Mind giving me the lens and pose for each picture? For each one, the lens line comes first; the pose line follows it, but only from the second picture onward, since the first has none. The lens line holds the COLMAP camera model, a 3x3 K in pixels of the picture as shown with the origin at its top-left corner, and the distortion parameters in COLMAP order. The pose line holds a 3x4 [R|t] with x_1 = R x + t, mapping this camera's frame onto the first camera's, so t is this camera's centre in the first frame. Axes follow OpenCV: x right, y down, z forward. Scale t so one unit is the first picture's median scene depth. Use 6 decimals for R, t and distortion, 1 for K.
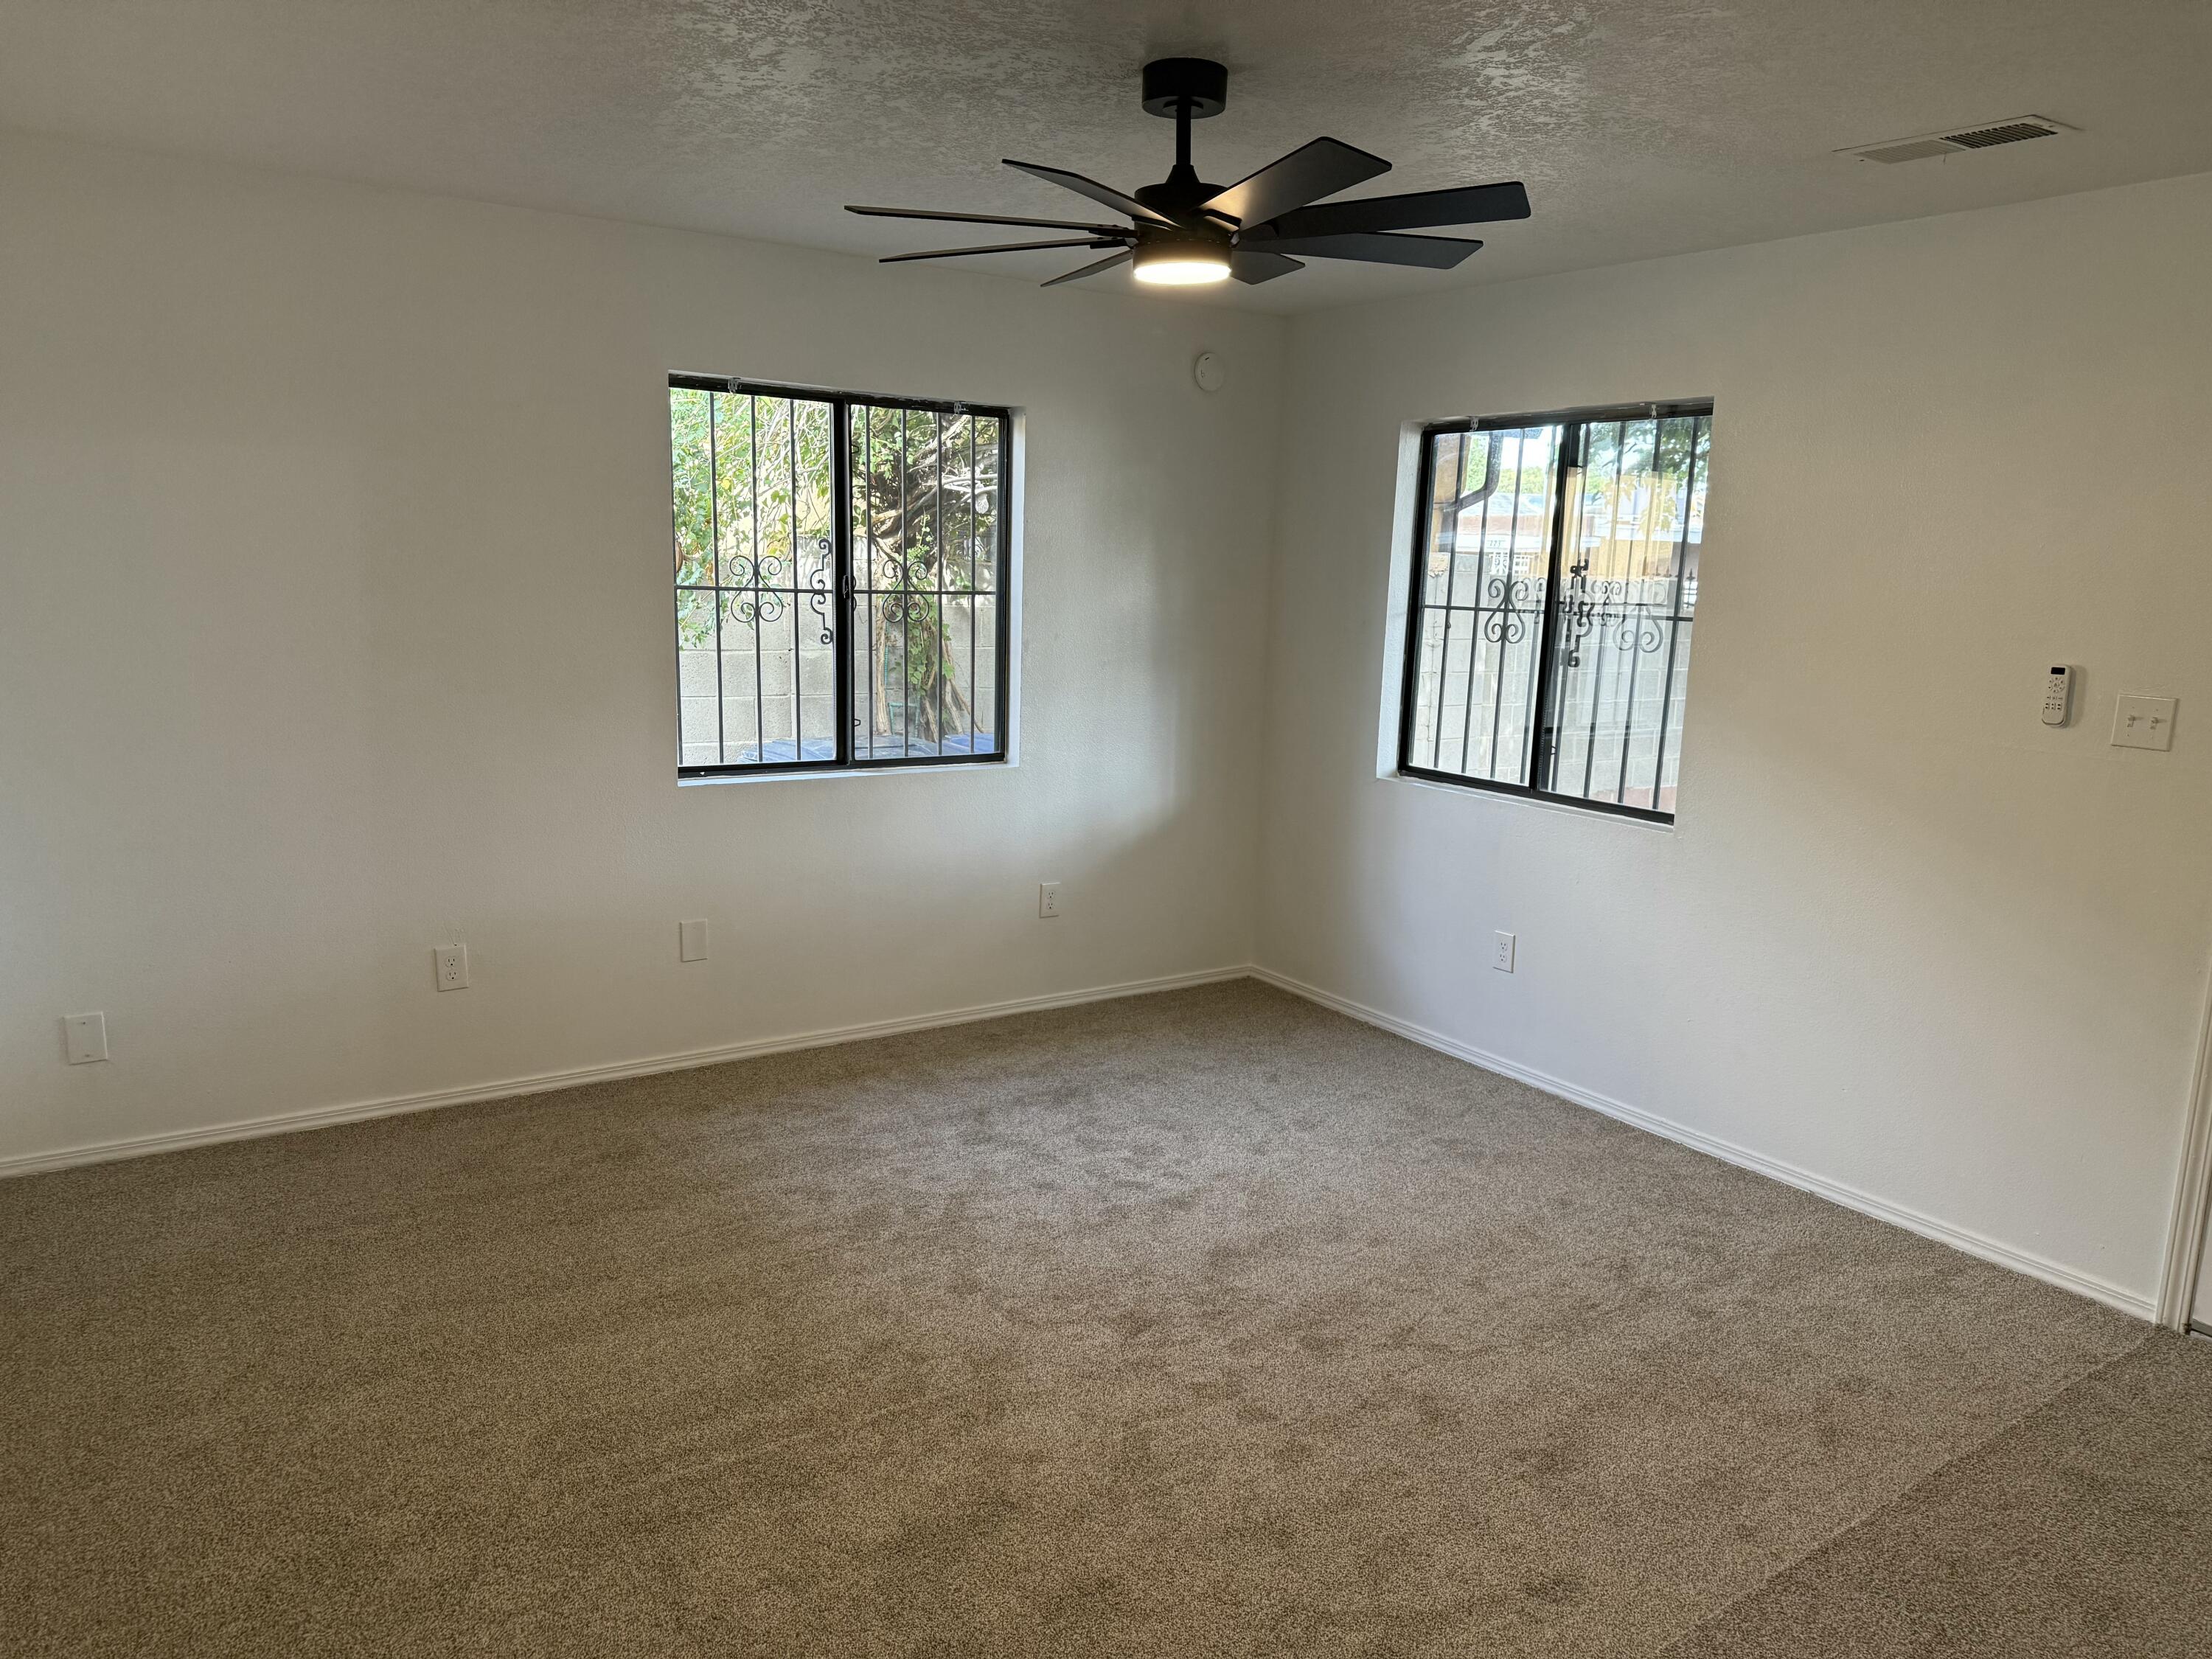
lens RADIAL K [[1591.5, 0, 1128.1], [0, 1591.5, 831.5], [0, 0, 1]] dist [0.191865, -0.306179]
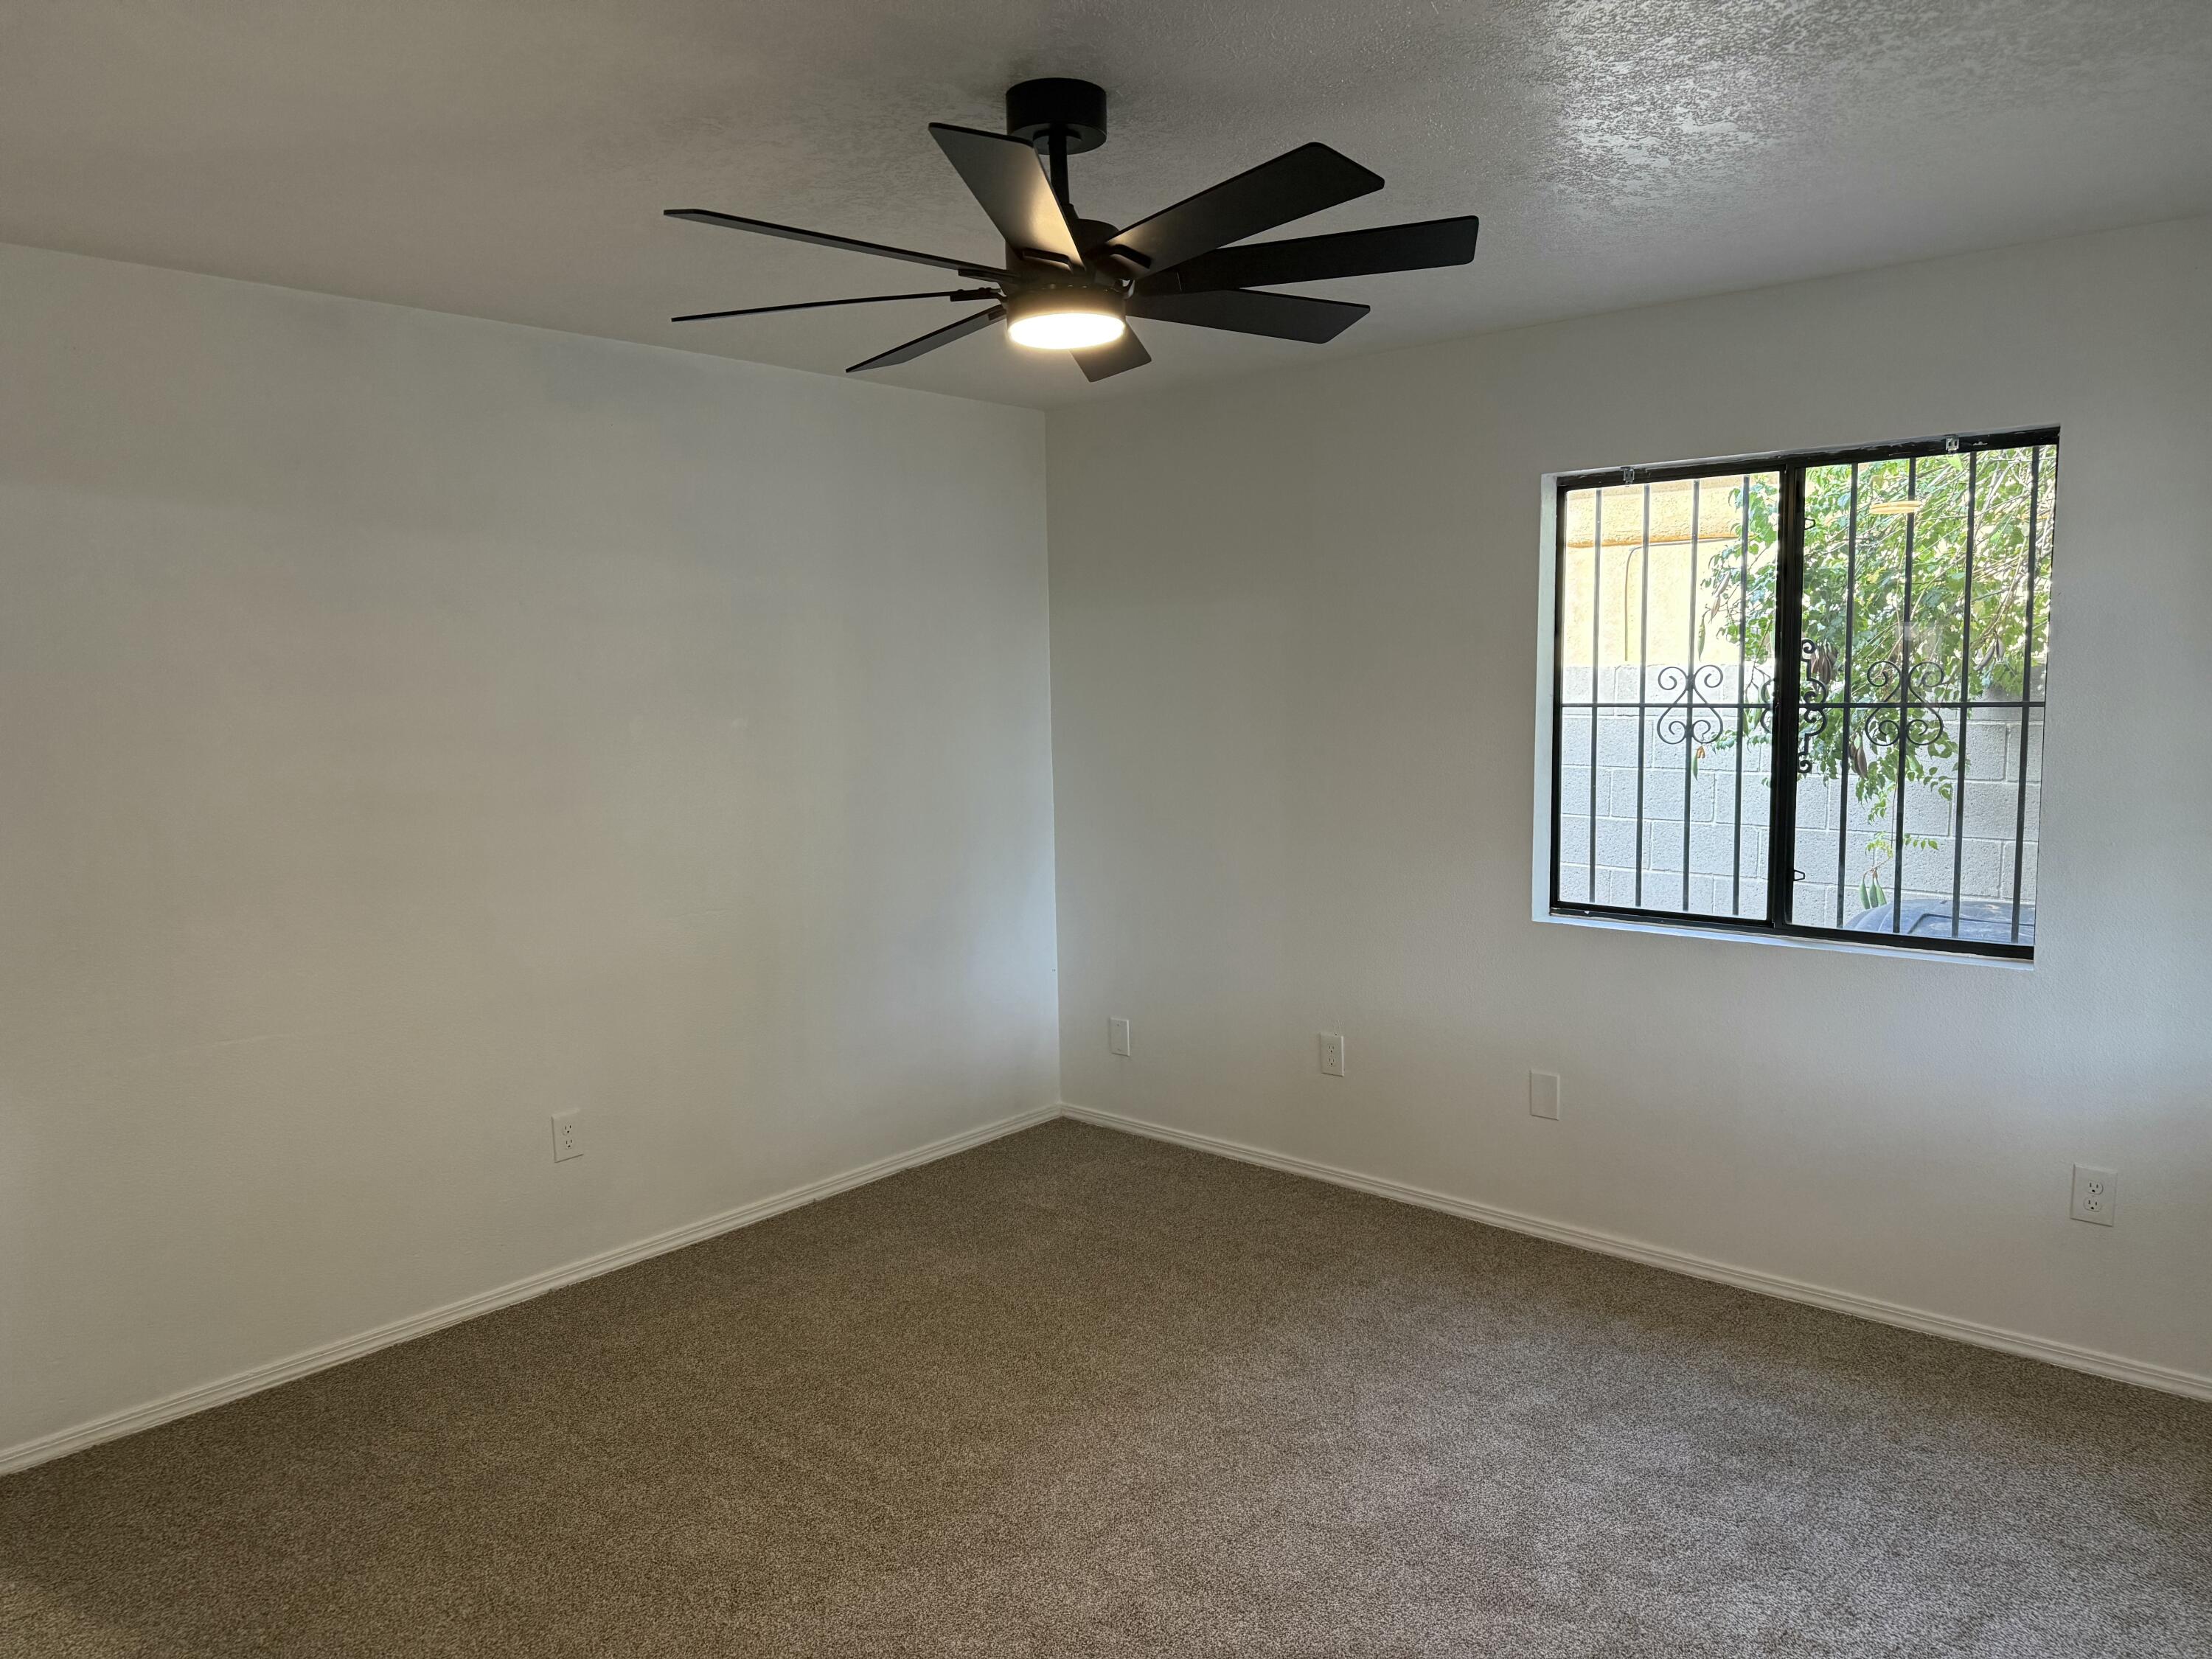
lens RADIAL K [[1577.0, 0, 1106.0], [0, 1577.0, 829.5], [0, 0, 1]] dist [-0.010426, -0.003646]
pose [[0.222019, 0.065214, -0.972859, 0.502761], [-0.148154, 0.988432, 0.032447, -0.068331], [0.963721, 0.136929, 0.229113, 0.532532]]
